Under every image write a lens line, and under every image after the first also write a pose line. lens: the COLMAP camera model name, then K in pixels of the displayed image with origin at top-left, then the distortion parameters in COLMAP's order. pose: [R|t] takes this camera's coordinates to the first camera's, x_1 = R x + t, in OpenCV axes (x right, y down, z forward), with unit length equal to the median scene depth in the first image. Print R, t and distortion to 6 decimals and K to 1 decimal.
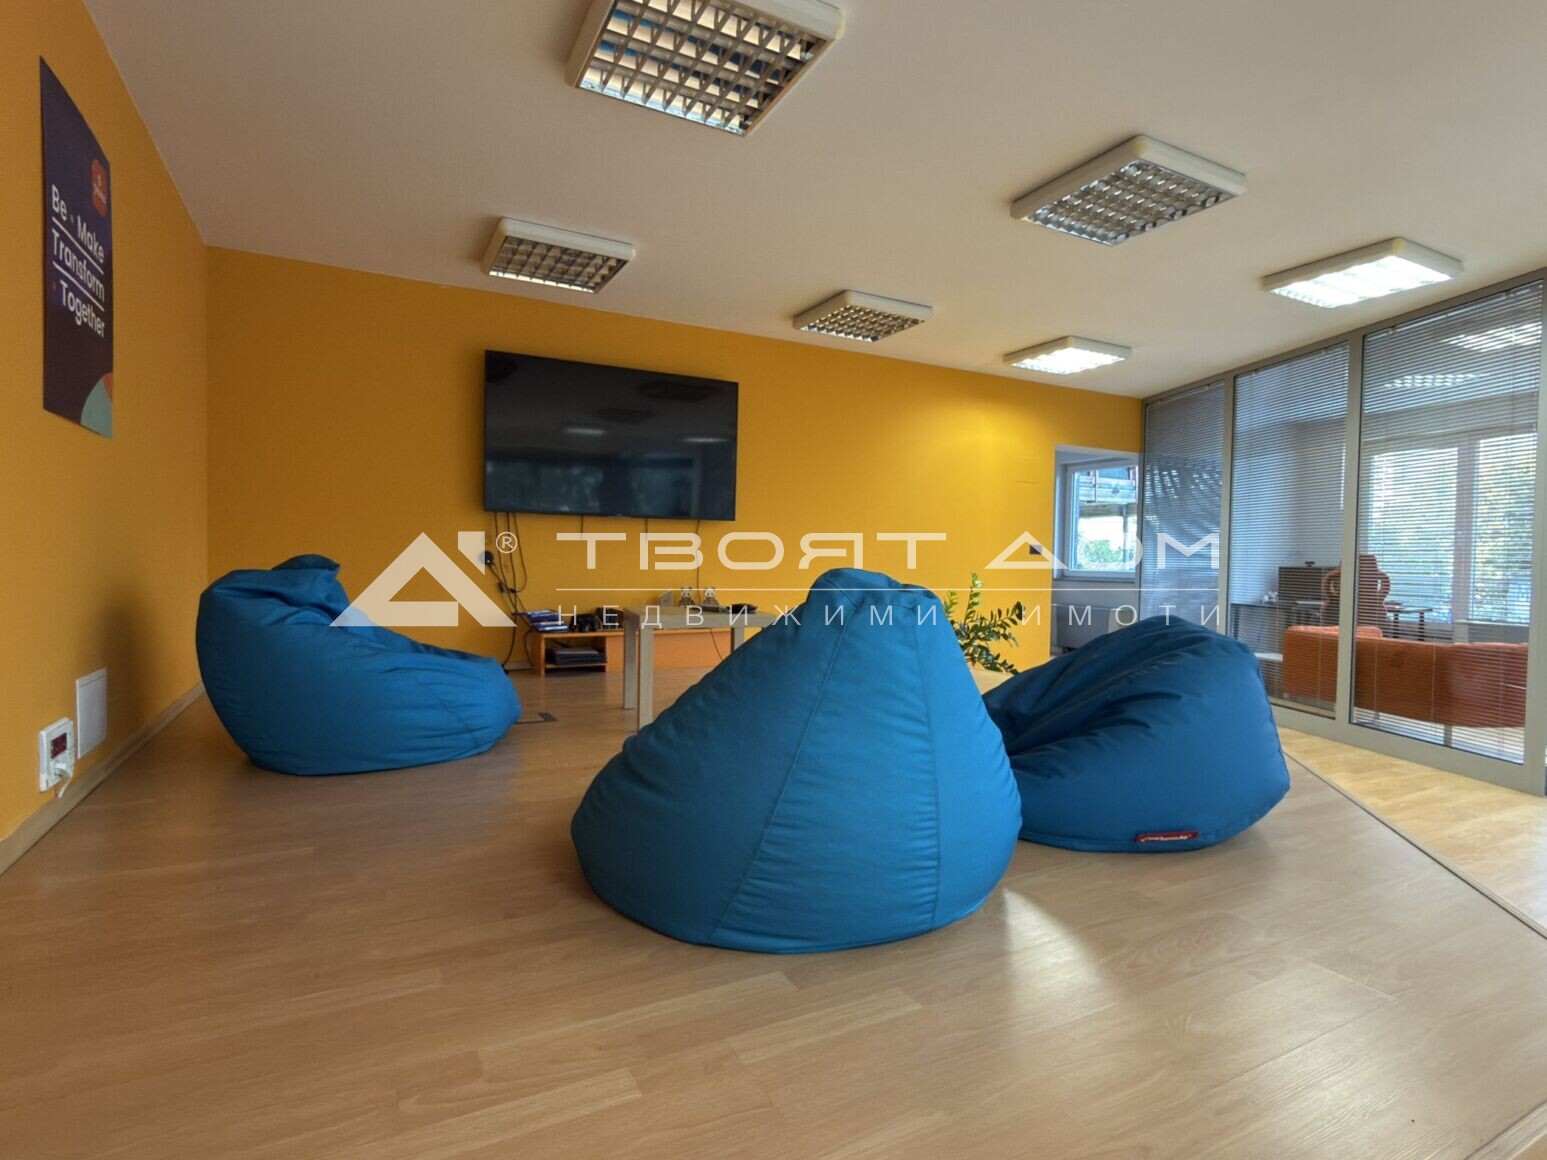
lens RADIAL K [[782.9, 0, 773.5], [0, 782.9, 580.0], [0, 0, 1]] dist [0.000306, 0.000173]
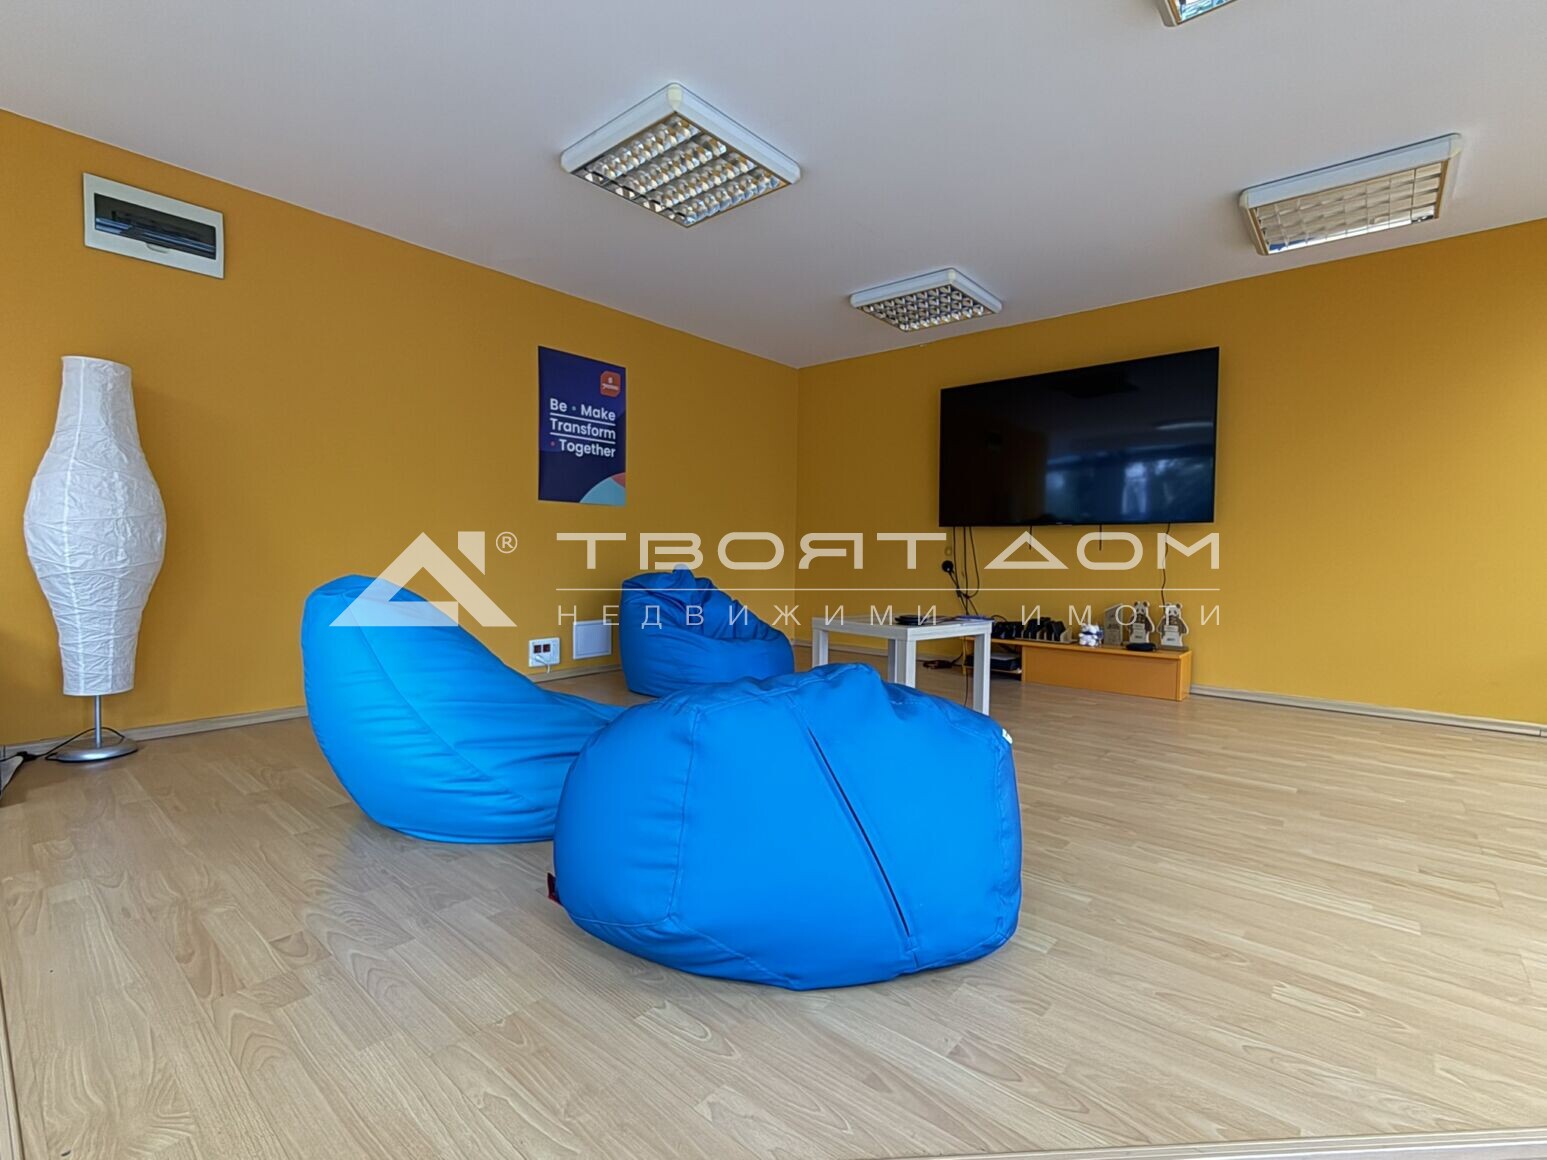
lens RADIAL K [[713.4, 0, 773.5], [0, 713.4, 580.0], [0, 0, 1]] dist [-0.001884, -0.000192]
pose [[0.367317, 0.023285, -0.929804, 0.970998], [-0.030985, 0.999438, 0.012788, -0.025547], [0.929579, 0.024113, 0.367832, 0.679089]]
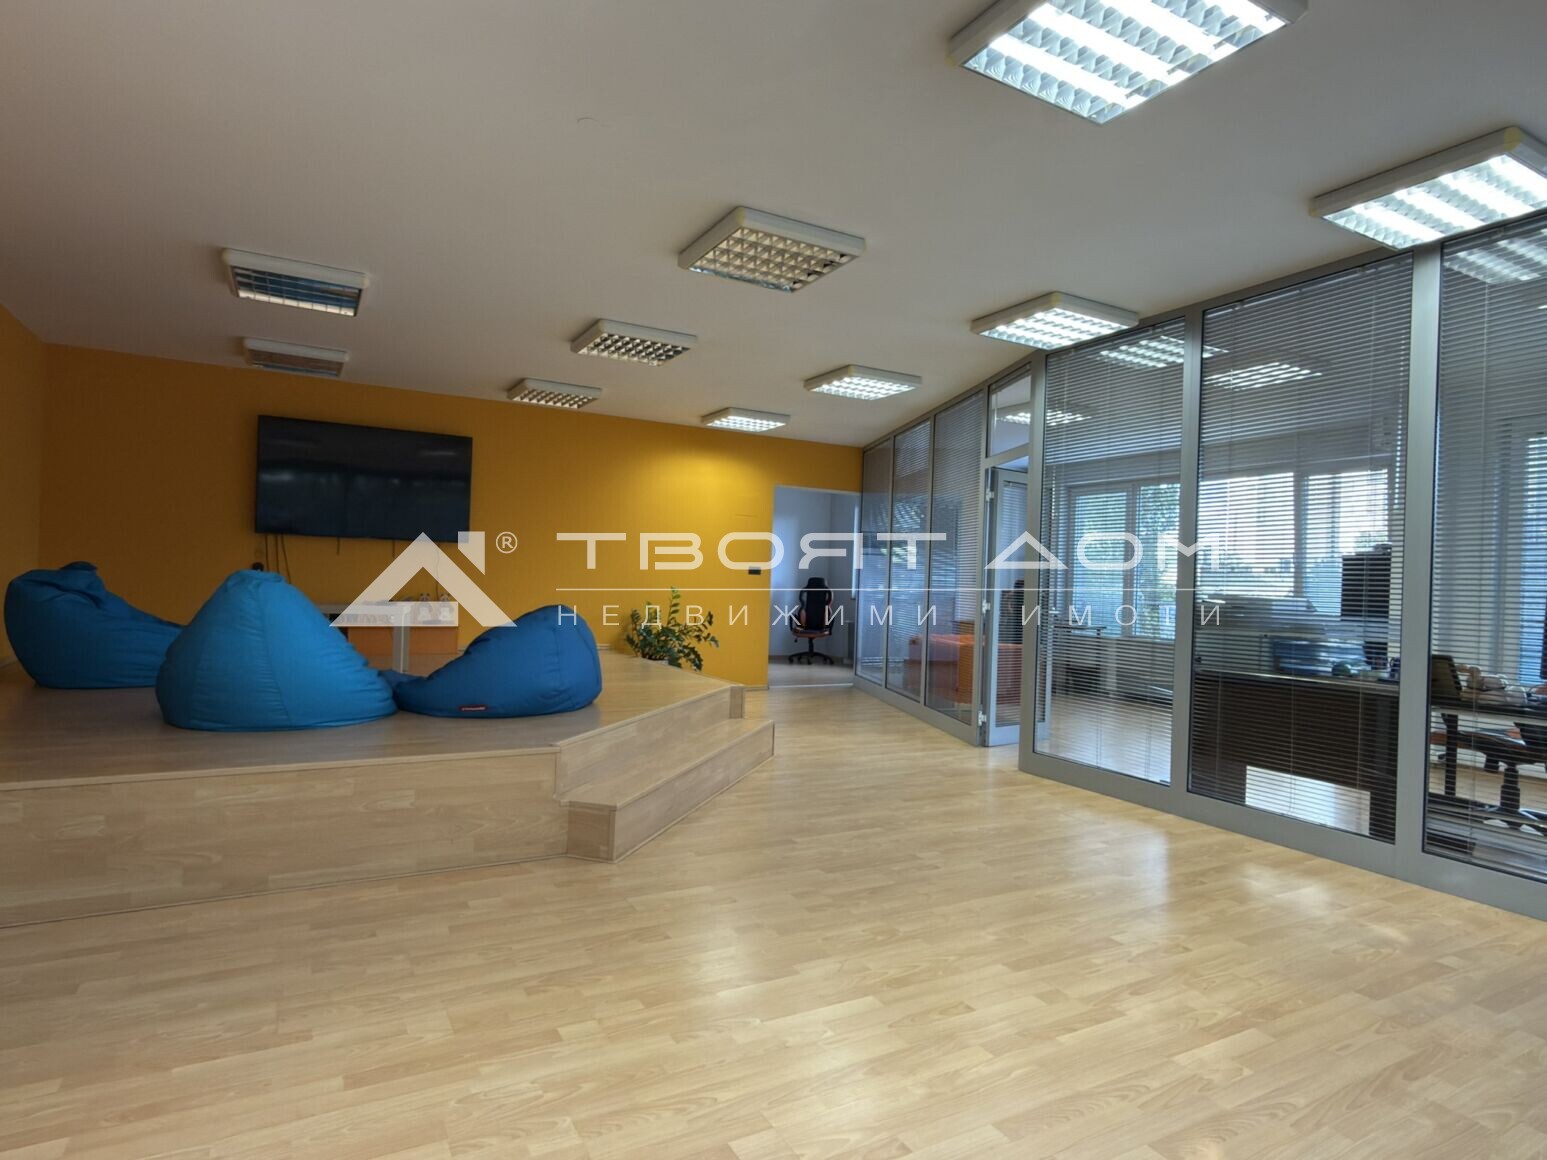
lens RADIAL K [[862.8, 0, 773.5], [0, 862.8, 580.0], [0, 0, 1]] dist [-0.001067, -0.000113]
pose [[0.999569, 0.018792, 0.022555, 0.895983], [-0.018173, 0.999461, -0.027333, 0.032846], [-0.023056, 0.026911, 0.999372, -0.920534]]
